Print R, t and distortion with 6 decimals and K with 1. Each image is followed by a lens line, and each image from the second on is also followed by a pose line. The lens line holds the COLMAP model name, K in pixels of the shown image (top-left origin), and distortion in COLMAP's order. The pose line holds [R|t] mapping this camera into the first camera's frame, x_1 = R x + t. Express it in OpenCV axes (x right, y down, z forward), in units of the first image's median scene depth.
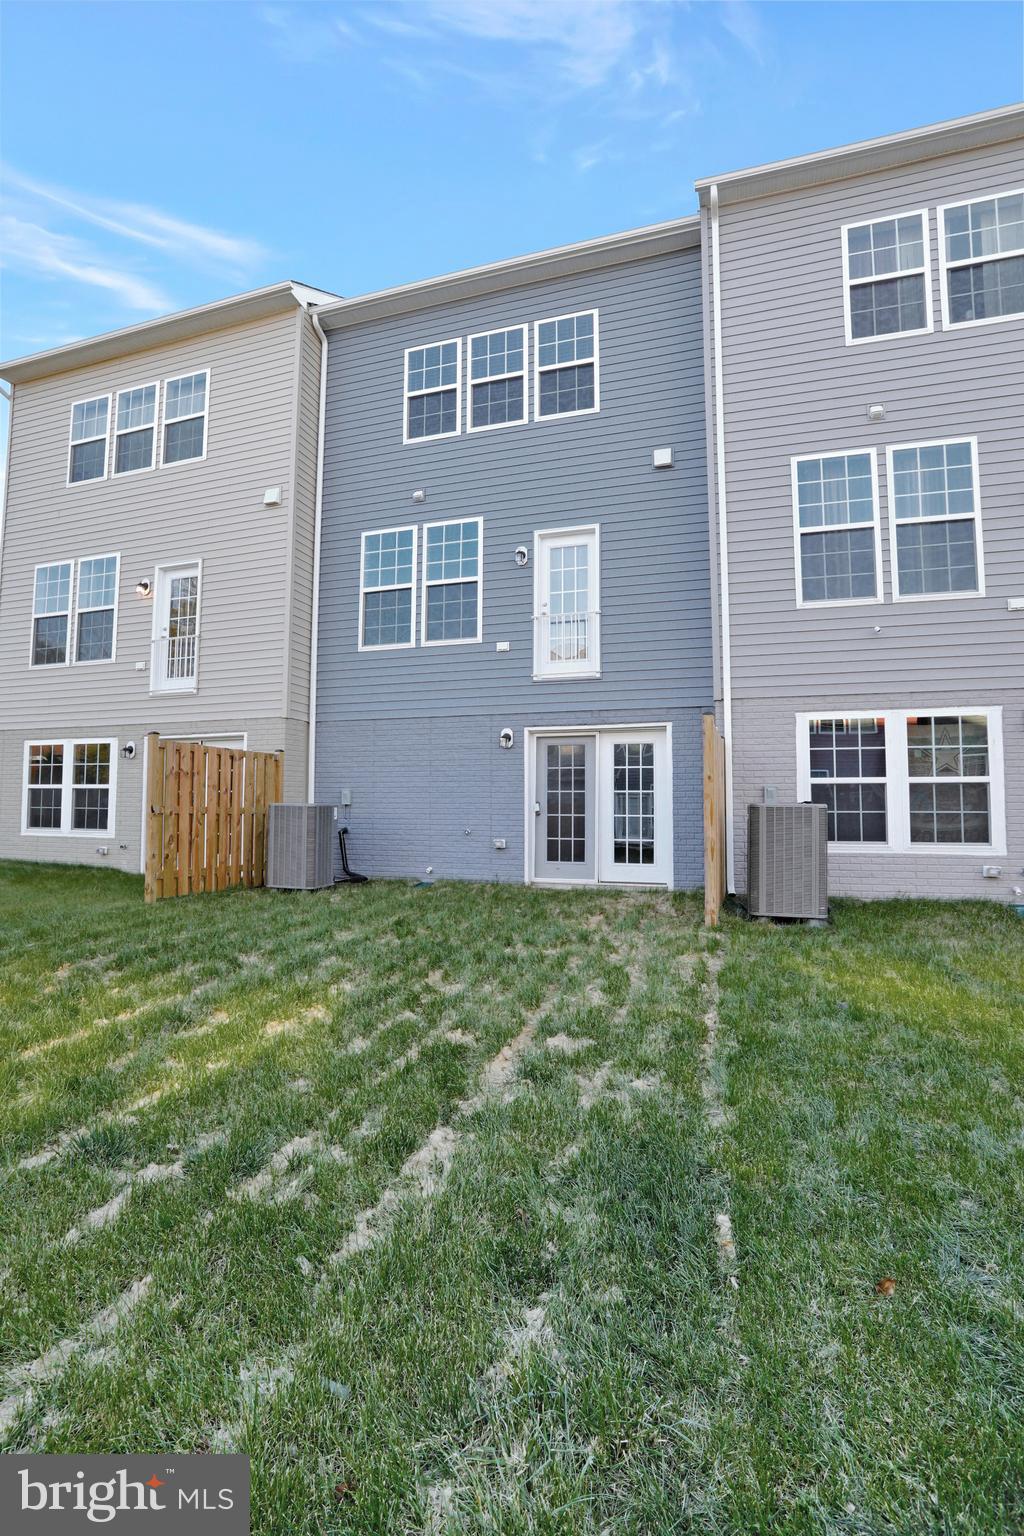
lens RADIAL K [[748.0, 0, 508.6], [0, 748.0, 748.8], [0, 0, 1]] dist [-0.075788, 0.036245]
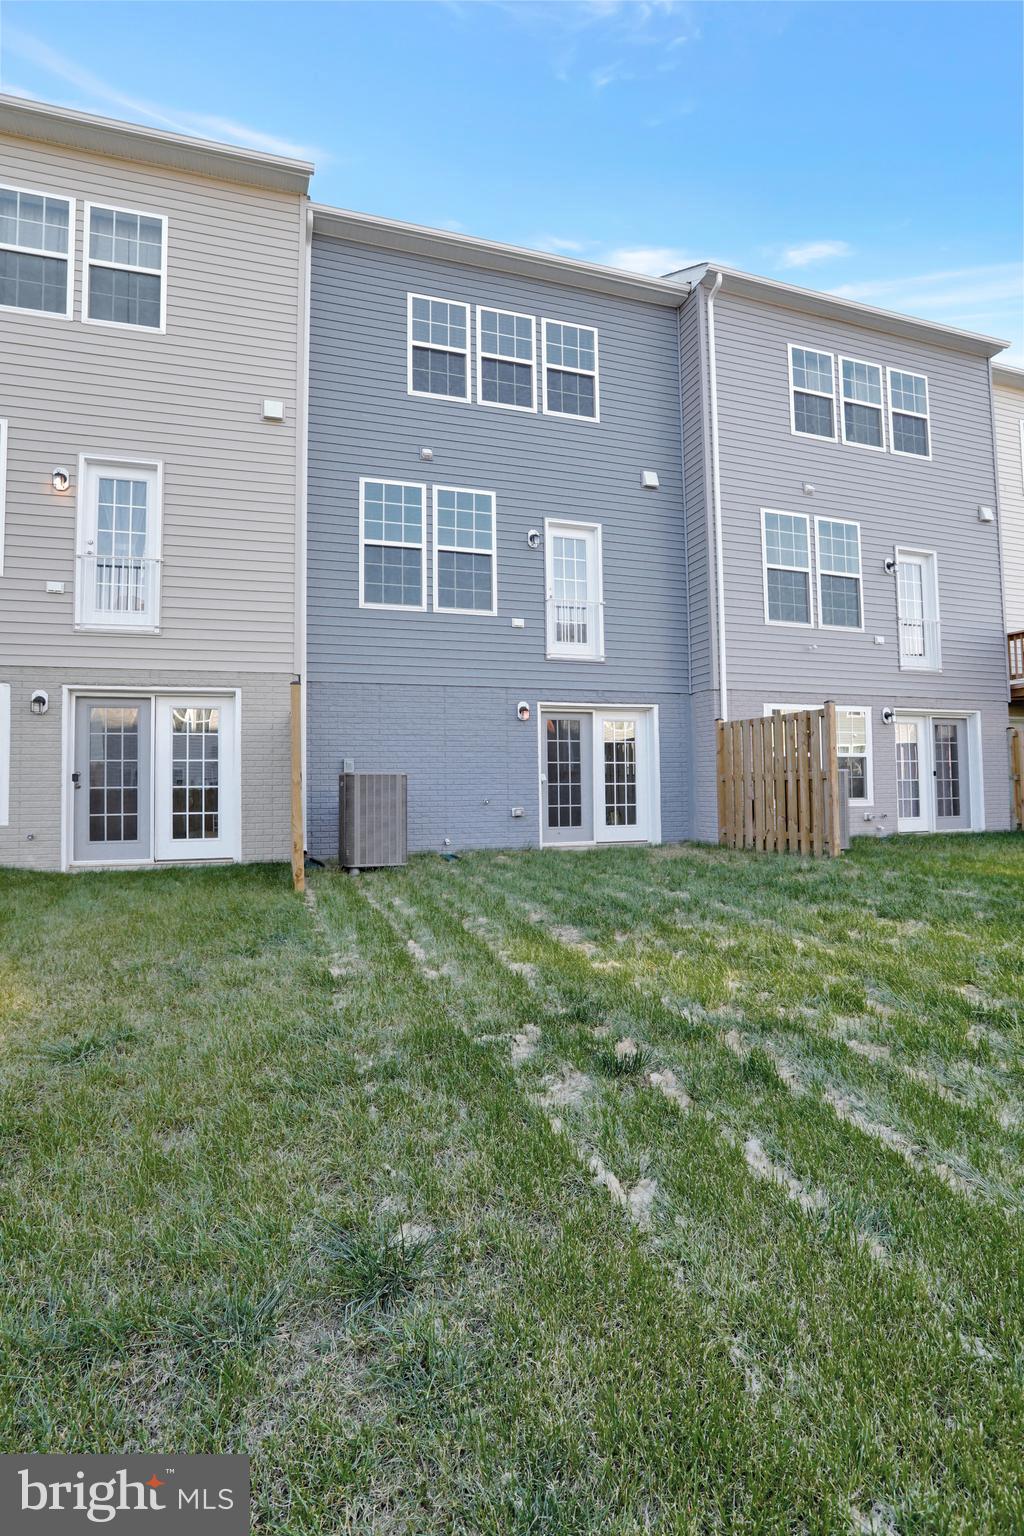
lens RADIAL K [[756.1, 0, 505.1], [0, 756.1, 749.1], [0, 0, 1]] dist [-0.072826, 0.034082]
pose [[0.800969, 0.019185, 0.598399, -0.632677], [-0.032427, 0.999410, 0.011362, 0.026784], [-0.597828, -0.028505, 0.801118, 0.160233]]
